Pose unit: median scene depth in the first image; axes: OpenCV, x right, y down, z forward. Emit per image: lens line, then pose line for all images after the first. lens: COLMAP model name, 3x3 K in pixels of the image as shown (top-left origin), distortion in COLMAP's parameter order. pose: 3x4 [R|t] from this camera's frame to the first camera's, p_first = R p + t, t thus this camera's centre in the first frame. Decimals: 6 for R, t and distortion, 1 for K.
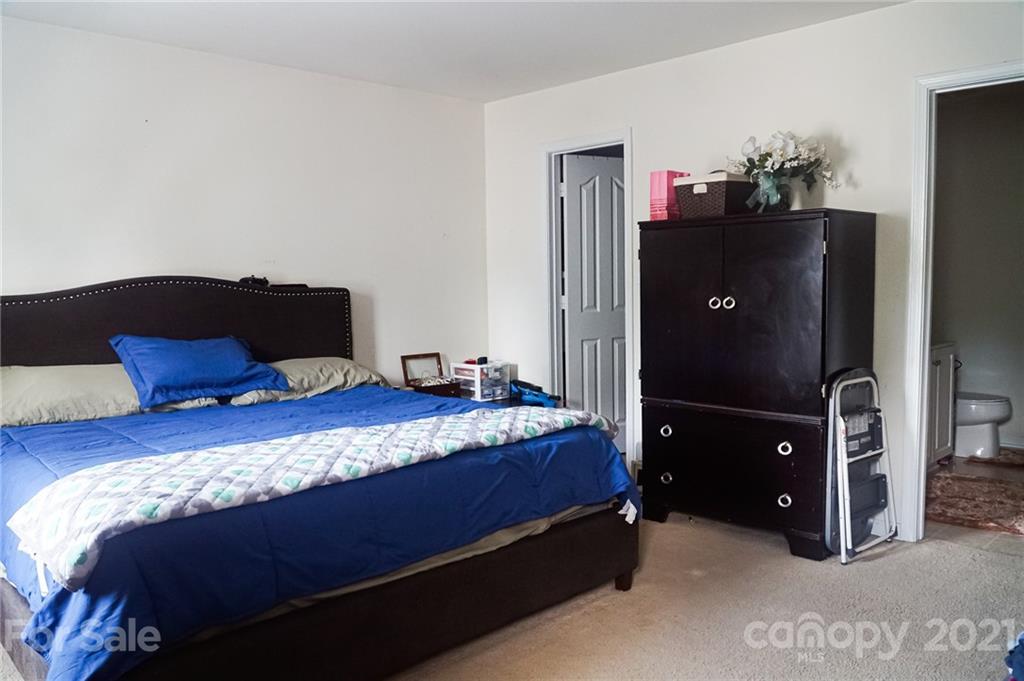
lens RADIAL K [[810.1, 0, 512.0], [0, 810.1, 340.5], [0, 0, 1]] dist [-0.011188, -0.003198]
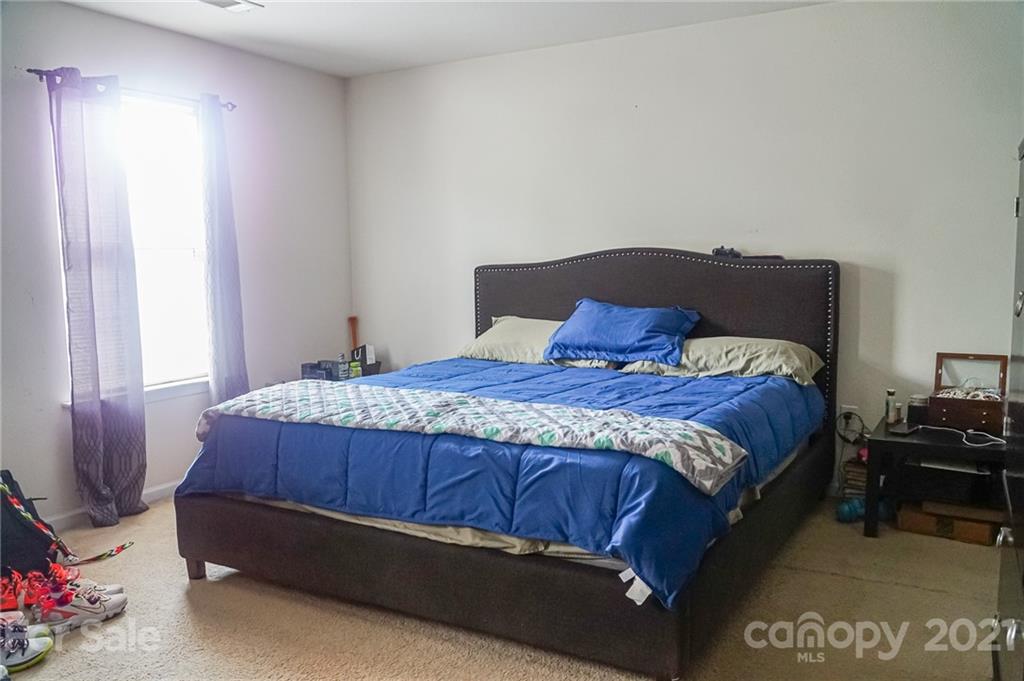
lens RADIAL K [[810.1, 0, 512.0], [0, 810.1, 340.5], [0, 0, 1]] dist [-0.011188, -0.003198]
pose [[0.290863, 0.107751, -0.950678, 0.629765], [-0.062567, 0.993653, 0.093479, -0.051176], [0.954717, 0.032292, 0.295759, 0.560421]]
